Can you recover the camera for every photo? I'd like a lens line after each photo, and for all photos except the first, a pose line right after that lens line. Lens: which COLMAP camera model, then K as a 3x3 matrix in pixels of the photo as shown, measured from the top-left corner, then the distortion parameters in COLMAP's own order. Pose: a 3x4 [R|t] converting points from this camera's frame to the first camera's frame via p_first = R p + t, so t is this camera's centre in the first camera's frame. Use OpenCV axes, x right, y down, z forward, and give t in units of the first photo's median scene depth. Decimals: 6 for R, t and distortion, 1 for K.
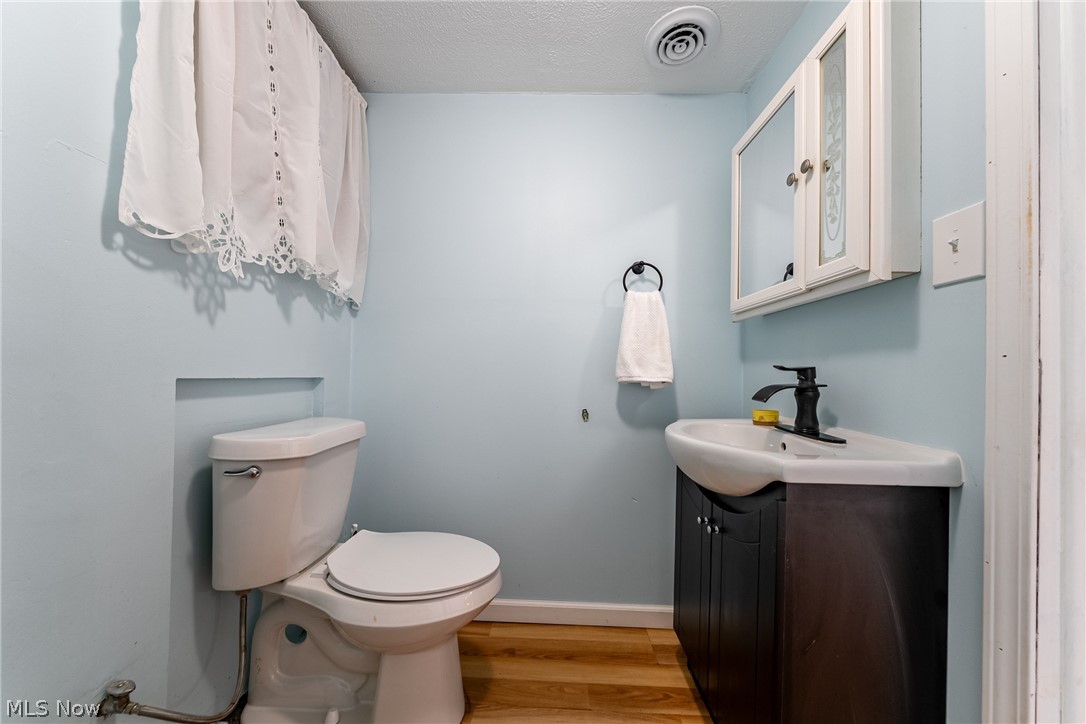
lens RADIAL K [[372.0, 0, 546.9], [0, 372.0, 370.4], [0, 0, 1]] dist [-0.003267, -0.000453]
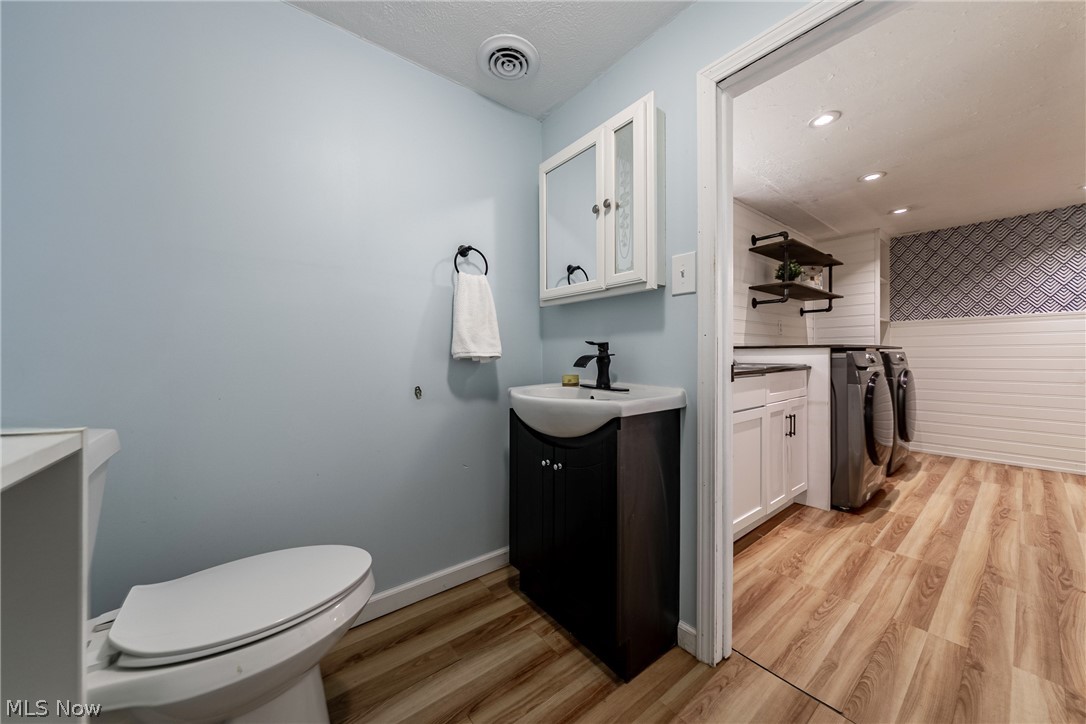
lens RADIAL K [[372.0, 0, 553.4], [0, 372.0, 360.1], [0, 0, 1]] dist [-0.003267, -0.000453]
pose [[0.769940, -0.034328, 0.637192, -0.339411], [0.015142, 0.999254, 0.035538, 0.005268], [-0.637936, -0.017713, 0.769886, 0.005328]]
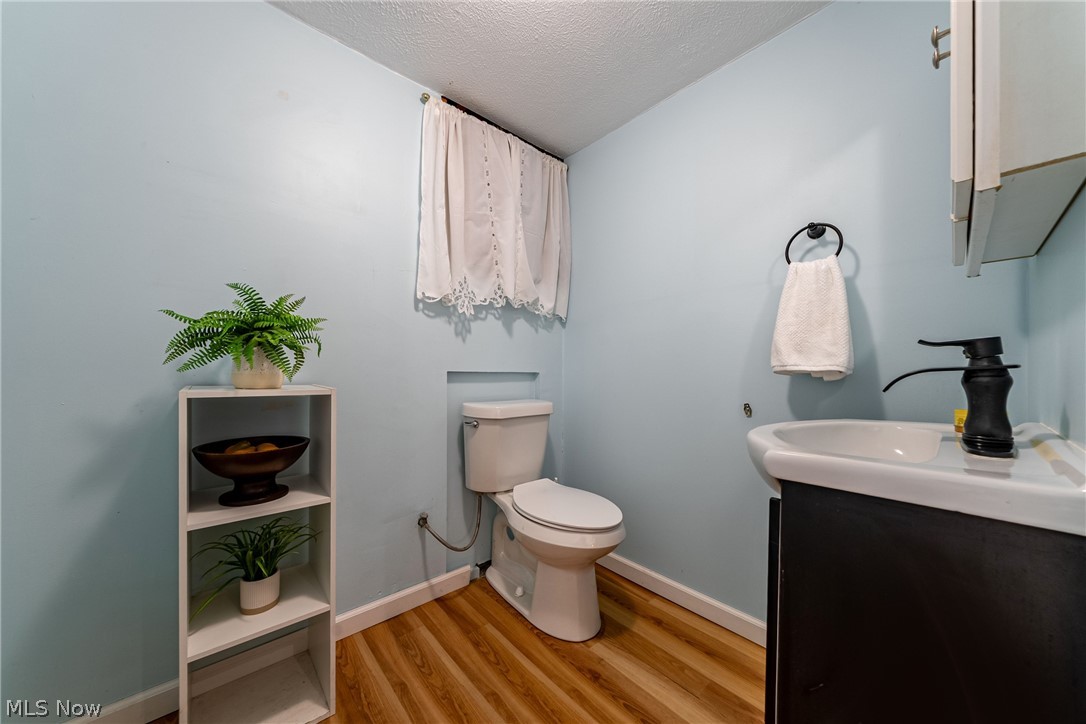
lens RADIAL K [[372.0, 0, 545.6], [0, 372.0, 376.6], [0, 0, 1]] dist [-0.003267, -0.000453]
pose [[0.689176, -0.008884, -0.724539, 0.572738], [0.016003, 0.999868, 0.002962, 0.038338], [0.724417, -0.013636, 0.689227, 0.023951]]
